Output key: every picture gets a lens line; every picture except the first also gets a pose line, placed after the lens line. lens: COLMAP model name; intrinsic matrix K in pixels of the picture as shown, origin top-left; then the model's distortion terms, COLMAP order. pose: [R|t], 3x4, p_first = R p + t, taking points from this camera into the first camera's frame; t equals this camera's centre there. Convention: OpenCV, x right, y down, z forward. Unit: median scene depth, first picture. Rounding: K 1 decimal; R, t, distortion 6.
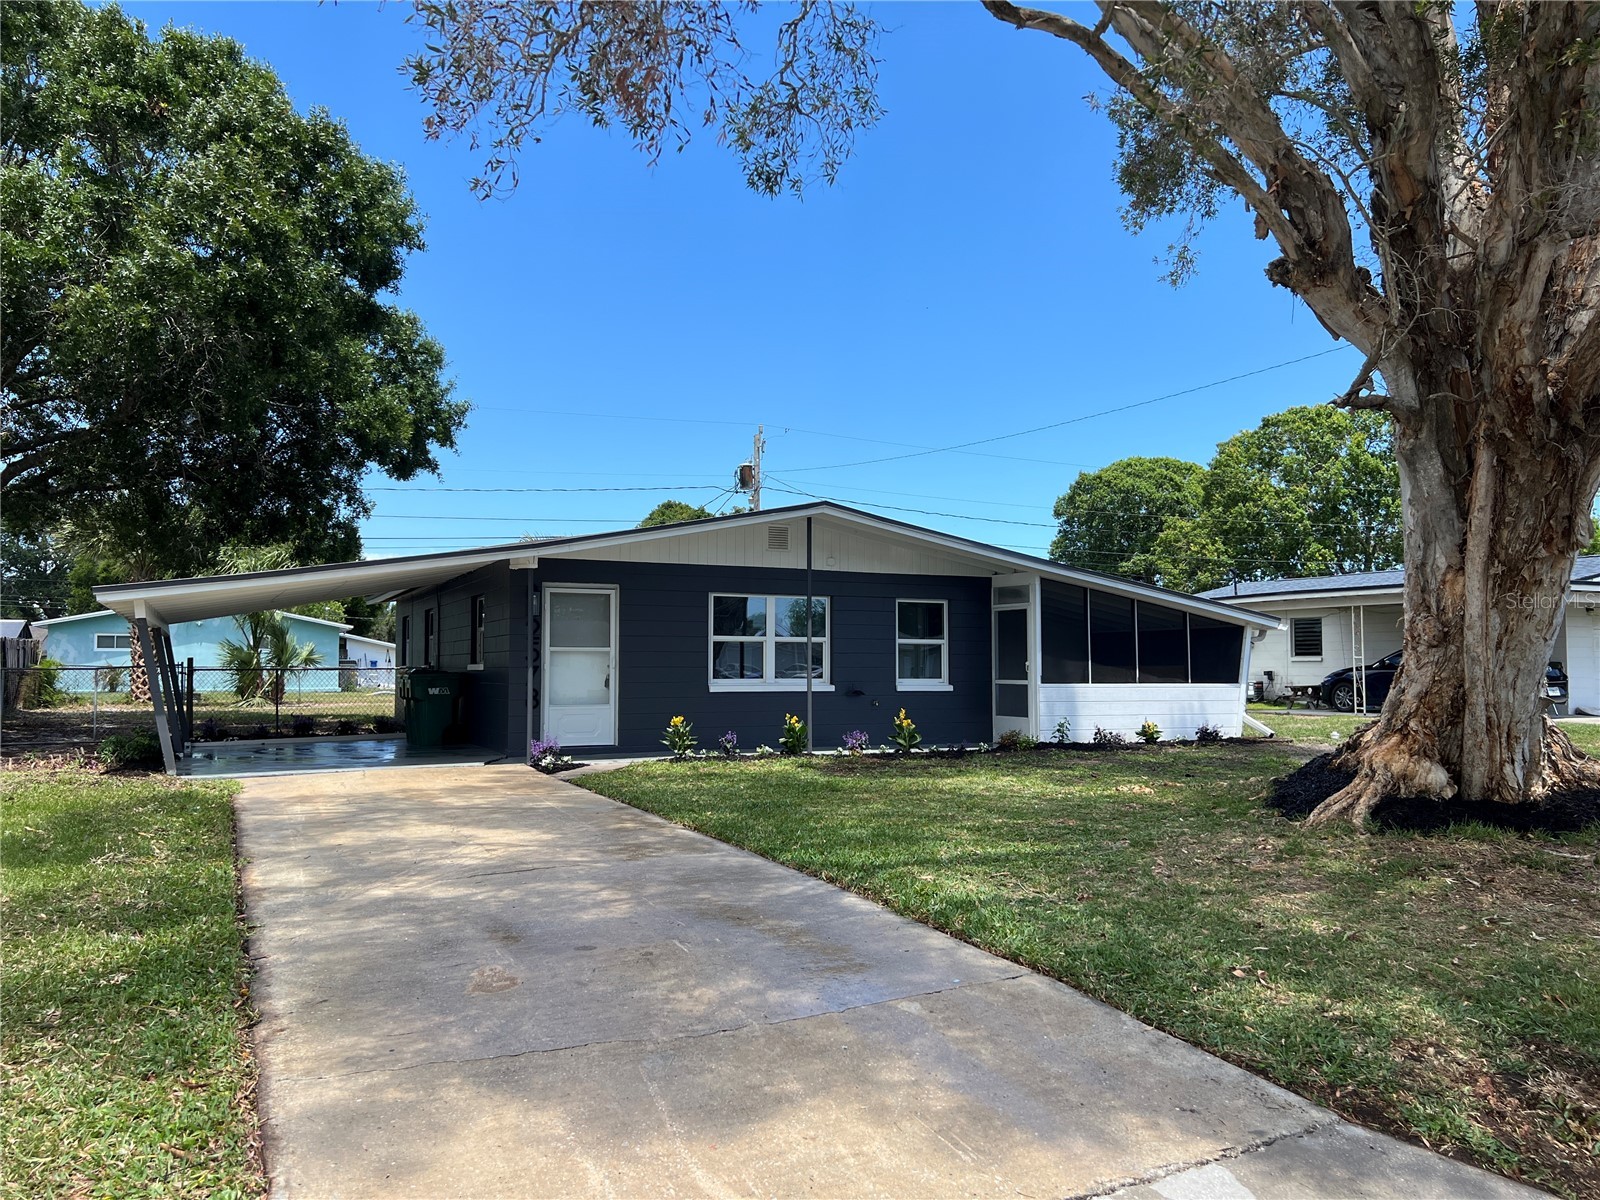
lens RADIAL K [[1173.3, 0, 800.0], [0, 1173.3, 600.0], [0, 0, 1]] dist [0.052969, 0.001233]
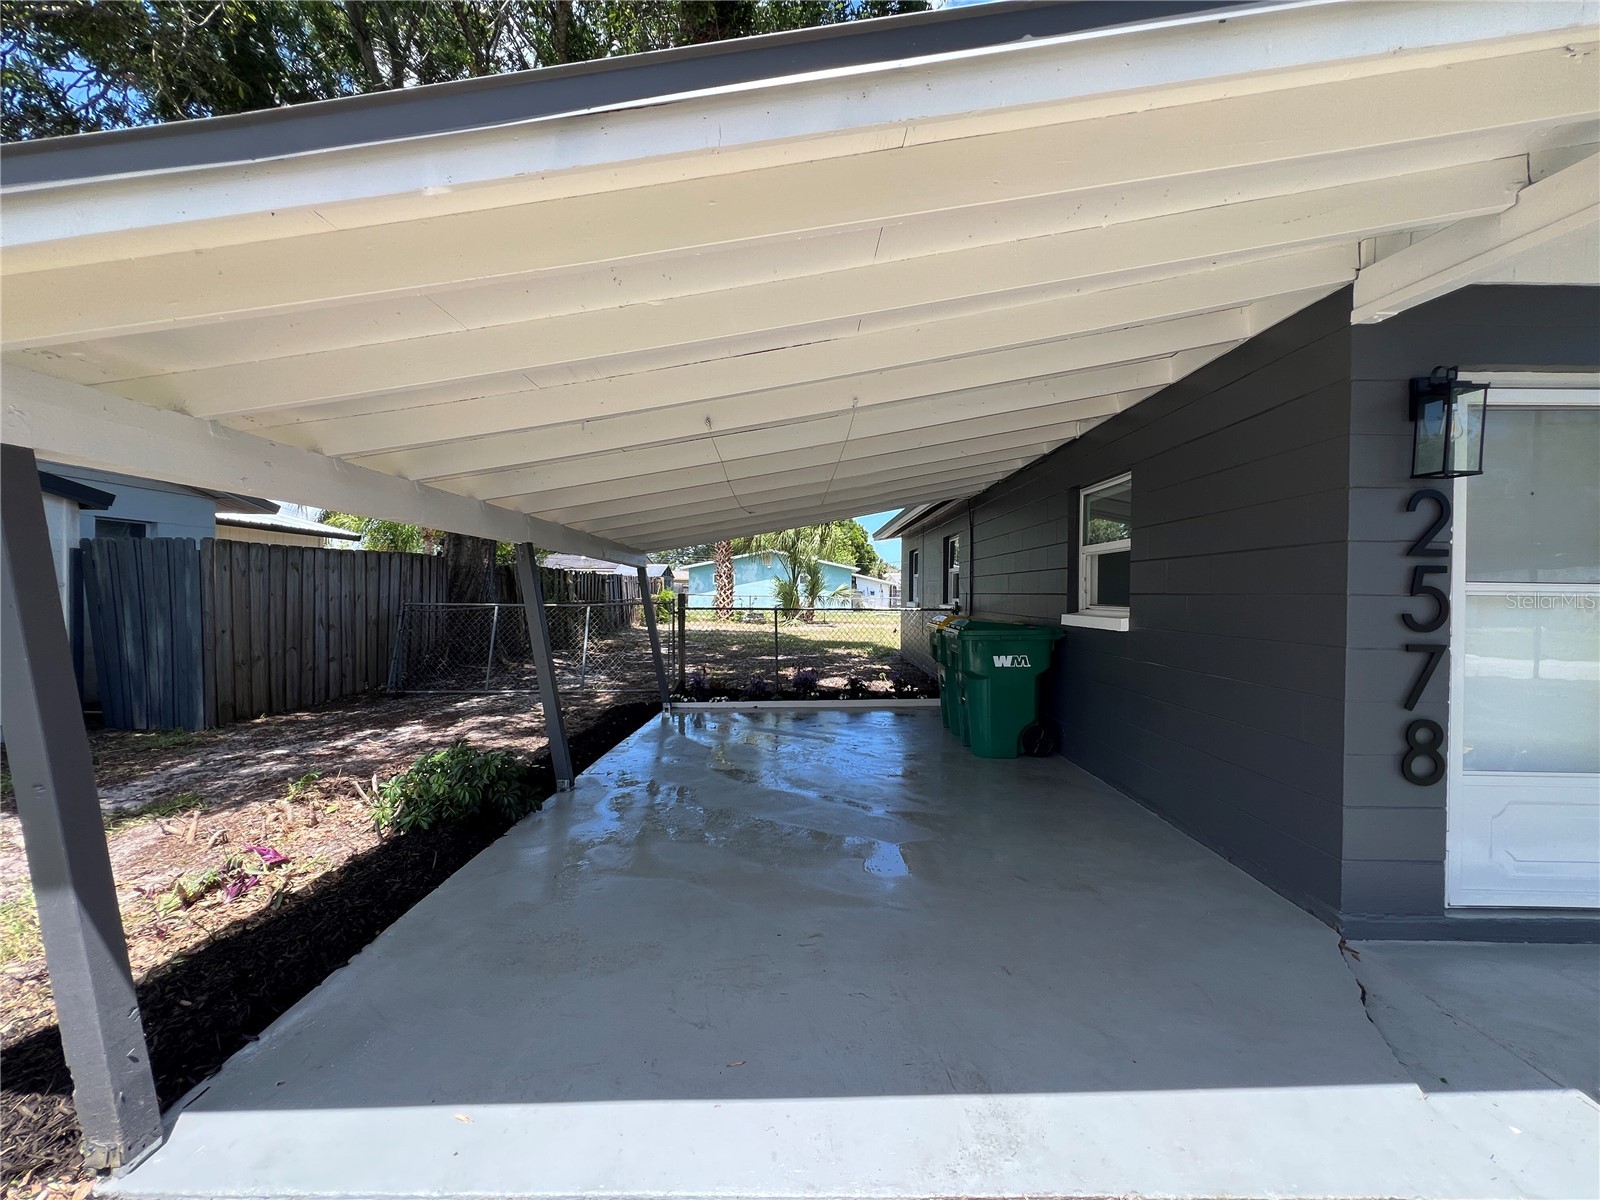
lens RADIAL K [[660.9, 0, 800.0], [0, 660.9, 600.0], [0, 0, 1]] dist [-0.000375, -0.000043]
pose [[0.900552, 0.005156, -0.434719, -0.269752], [0.025179, 0.997633, 0.063994, 0.026076], [0.434020, -0.068576, 0.898290, 0.699917]]
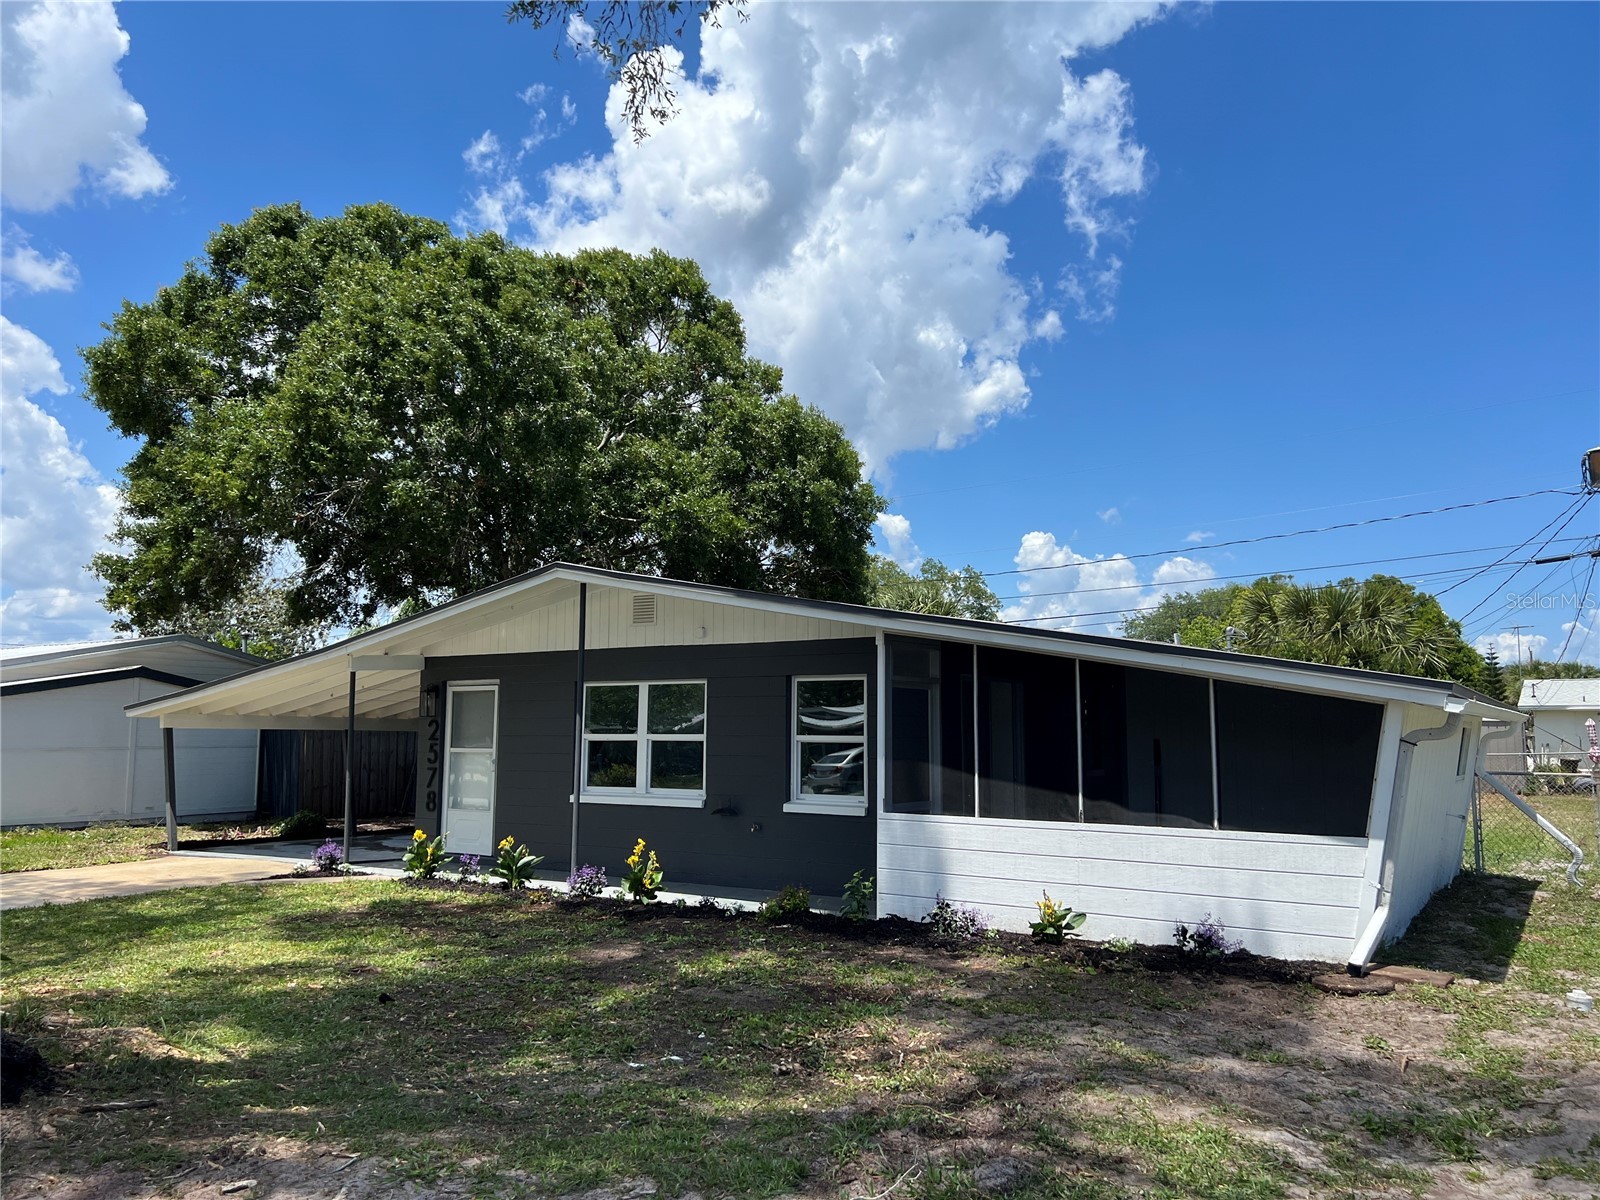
lens RADIAL K [[1173.3, 0, 800.0], [0, 1173.3, 600.0], [0, 0, 1]] dist [0.052969, 0.001233]
pose [[0.525809, -0.102532, -0.844401, 0.696523], [0.038248, 0.994554, -0.096947, 0.021810], [0.849742, 0.018678, 0.526867, 0.668051]]
